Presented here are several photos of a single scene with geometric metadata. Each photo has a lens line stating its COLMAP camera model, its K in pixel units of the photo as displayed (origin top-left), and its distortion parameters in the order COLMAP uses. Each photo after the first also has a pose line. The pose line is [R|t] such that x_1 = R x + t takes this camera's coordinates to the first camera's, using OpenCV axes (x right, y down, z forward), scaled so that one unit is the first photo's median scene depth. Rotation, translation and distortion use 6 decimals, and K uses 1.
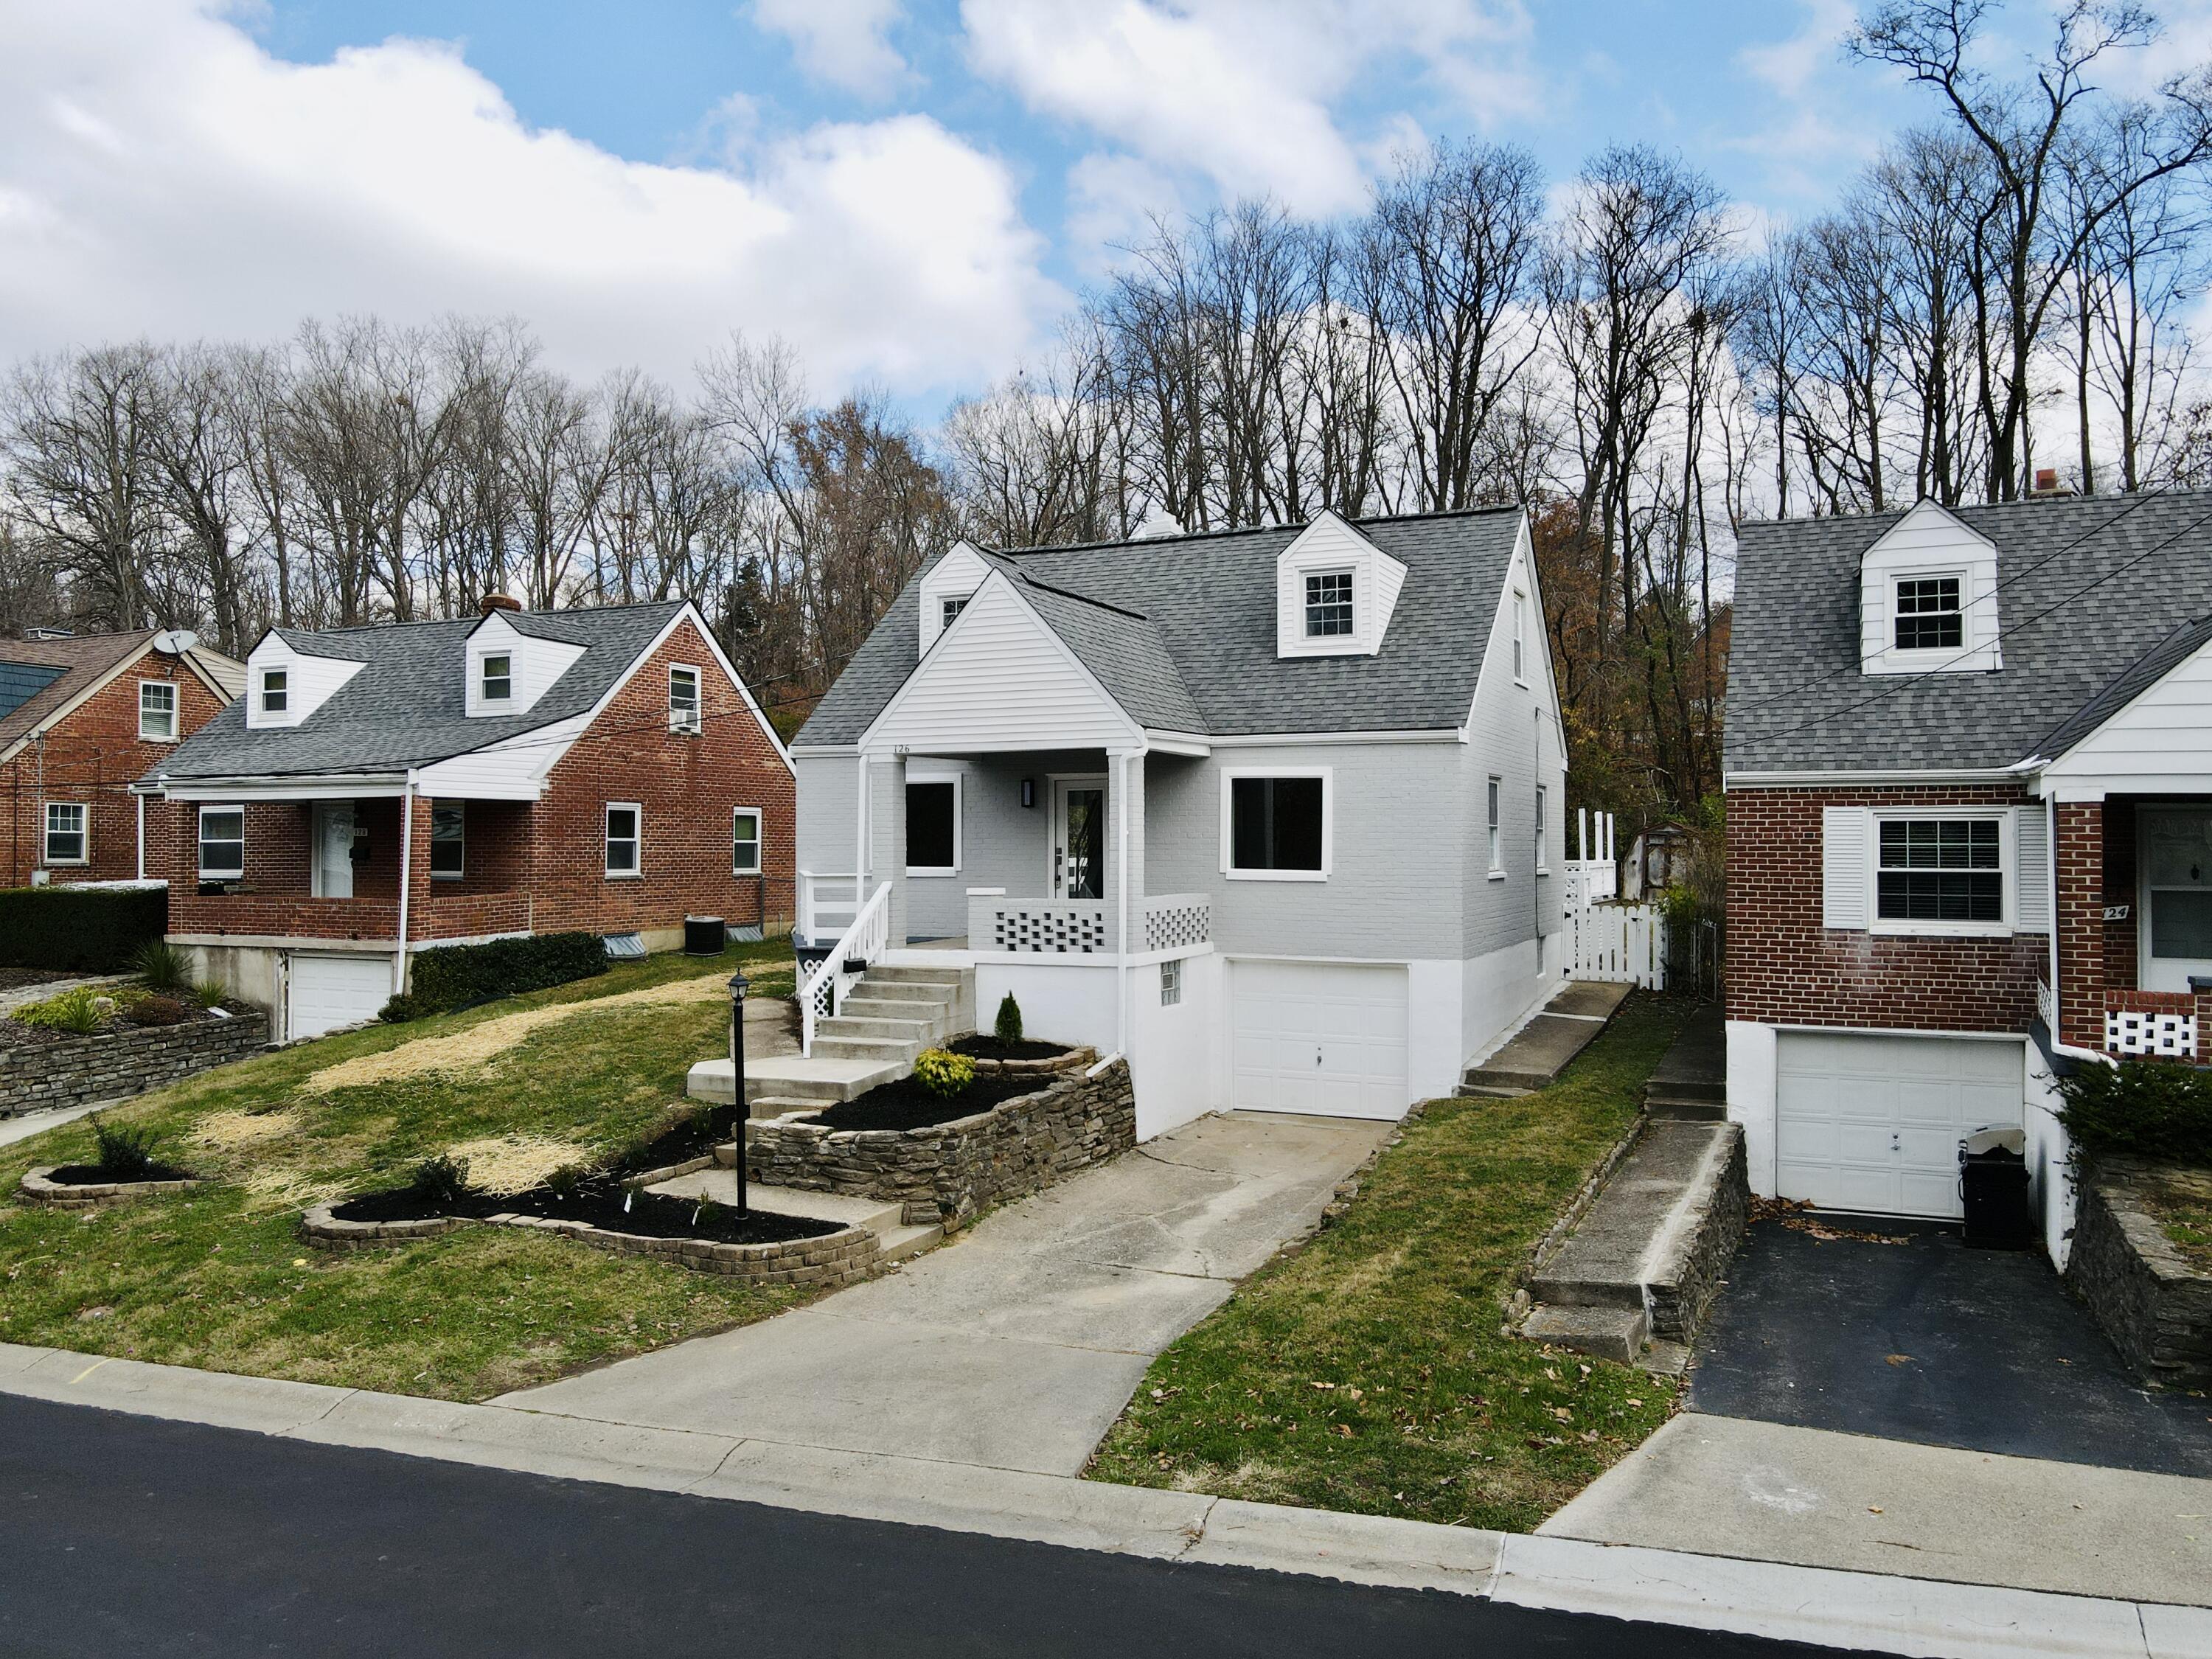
lens RADIAL K [[1615.9, 0, 1106.0], [0, 1615.9, 829.5], [0, 0, 1]] dist [0.014778, 0.003697]
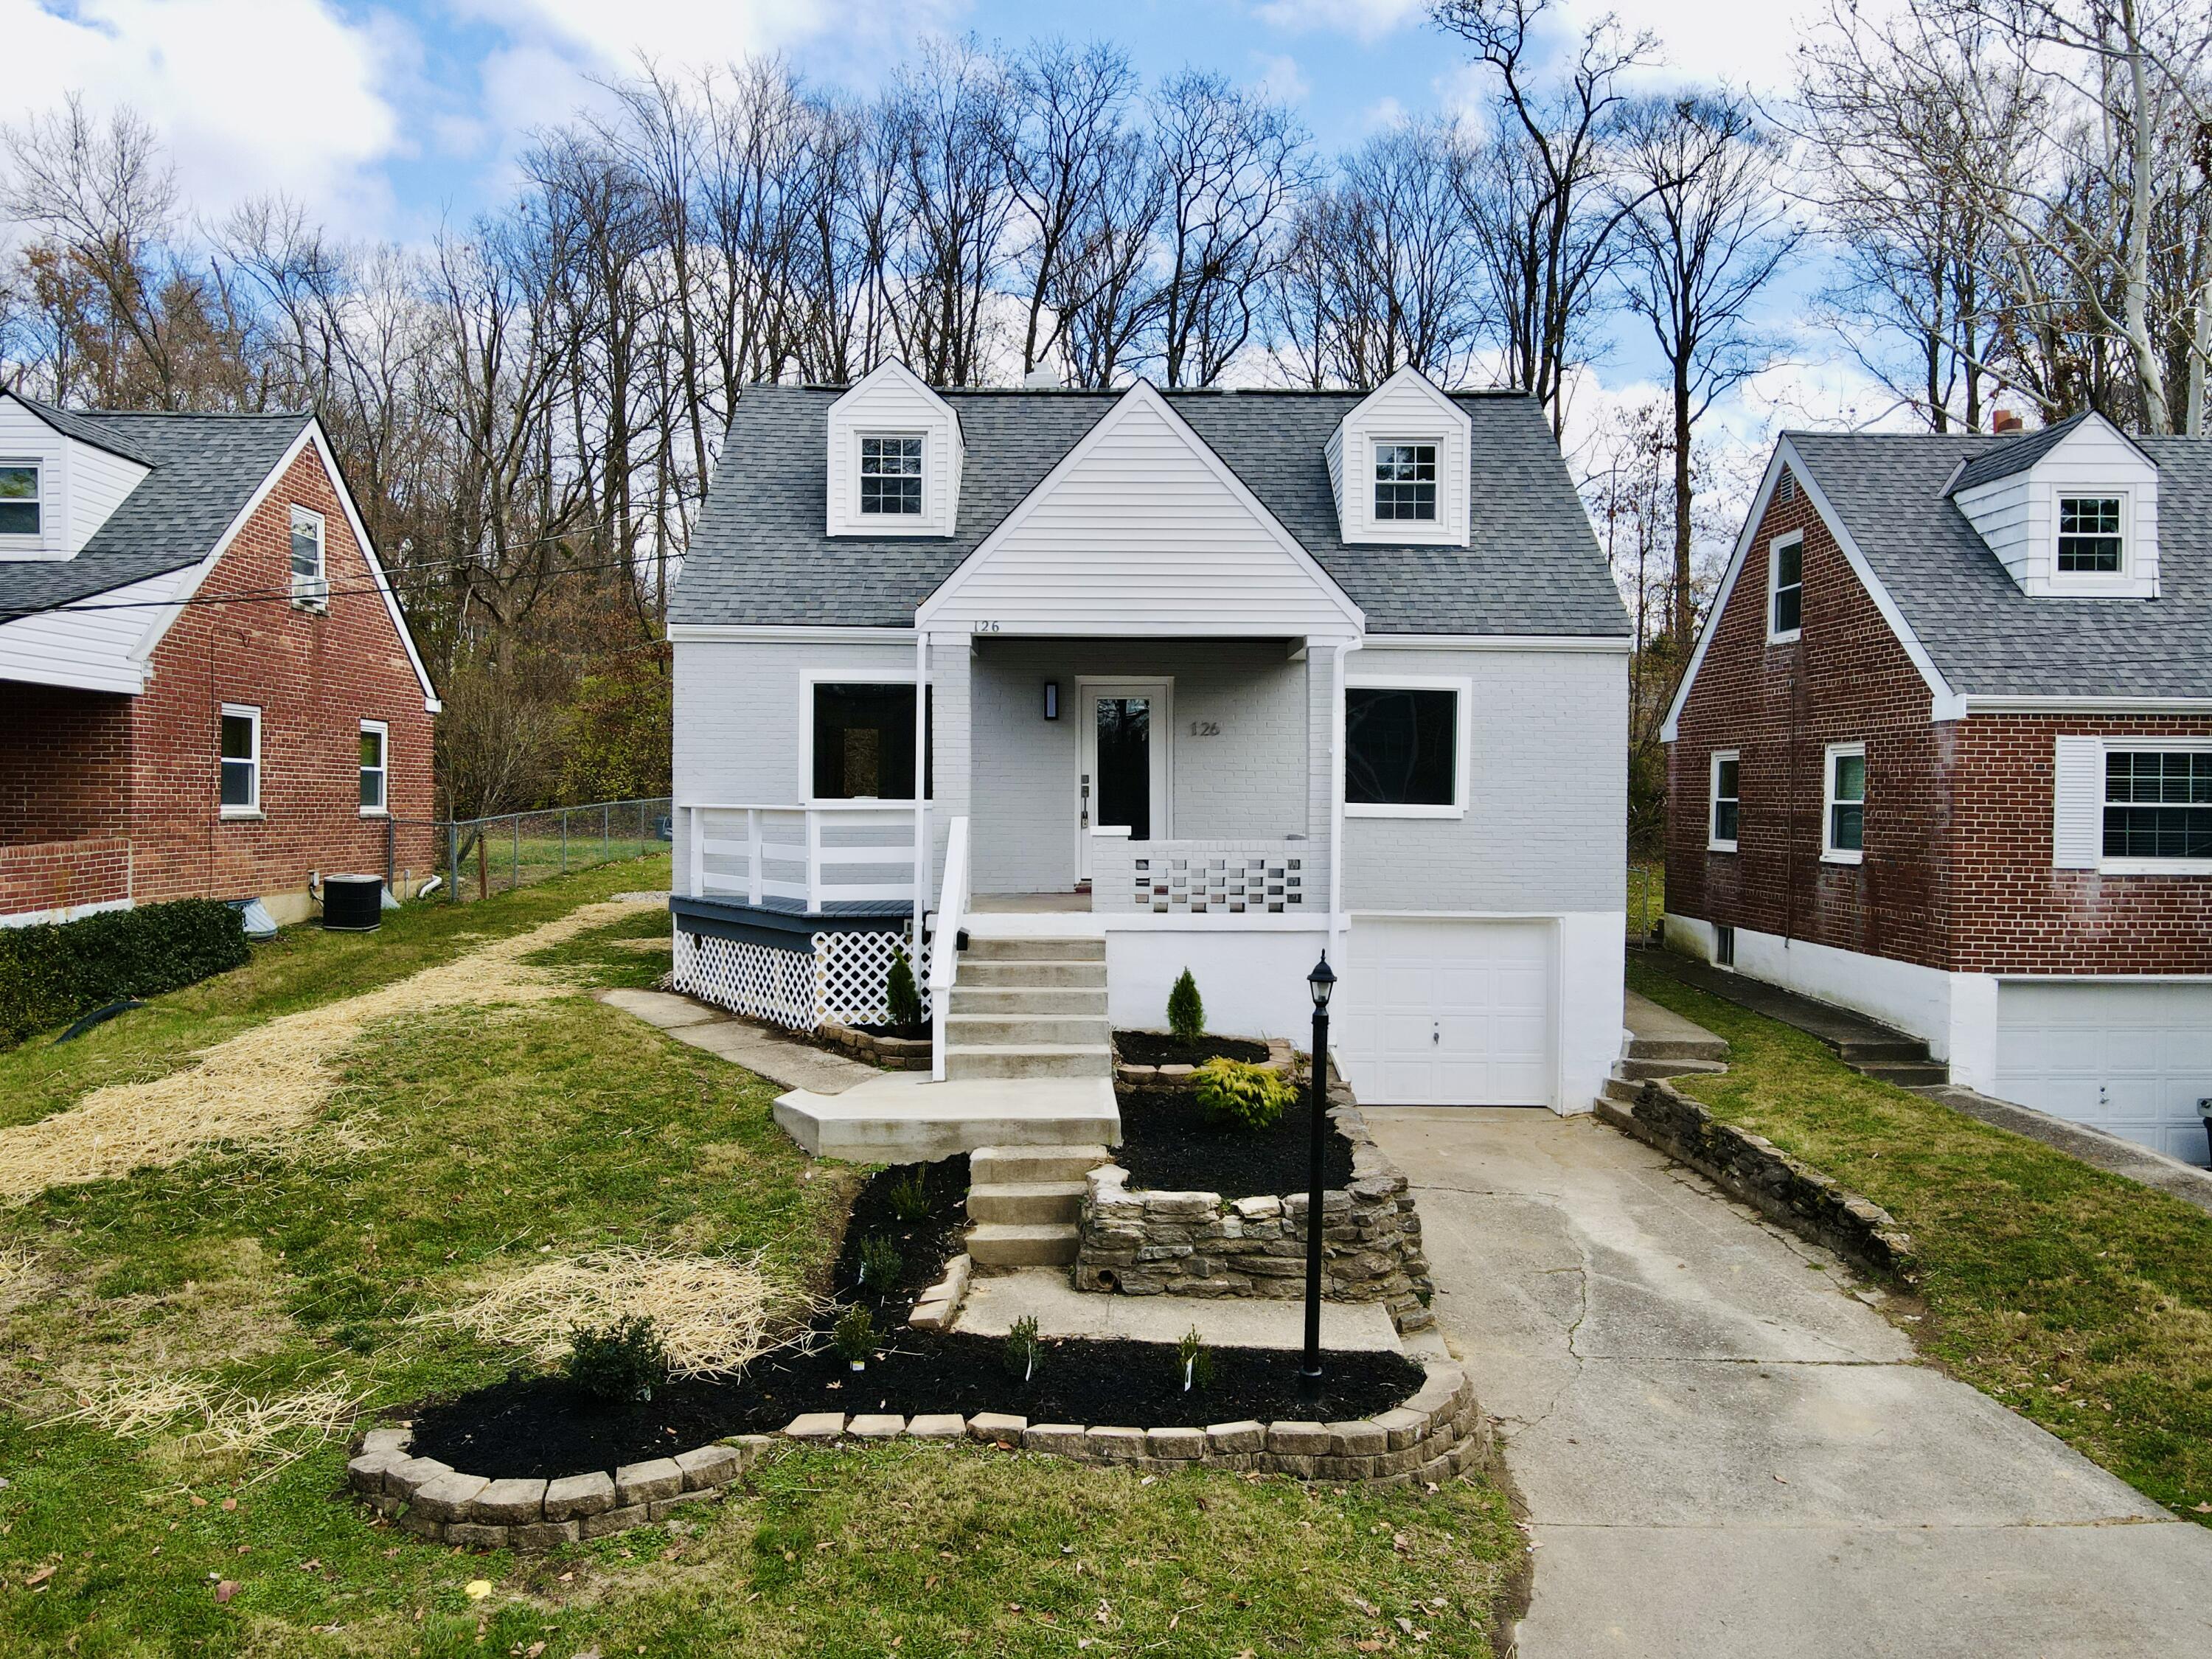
lens RADIAL K [[1615.9, 0, 1106.0], [0, 1615.9, 829.5], [0, 0, 1]] dist [0.014778, 0.003697]
pose [[0.905160, -0.000505, 0.425071, -0.410340], [-0.011903, 0.999577, 0.026533, 0.019975], [-0.424904, -0.029077, 0.904771, 0.376867]]
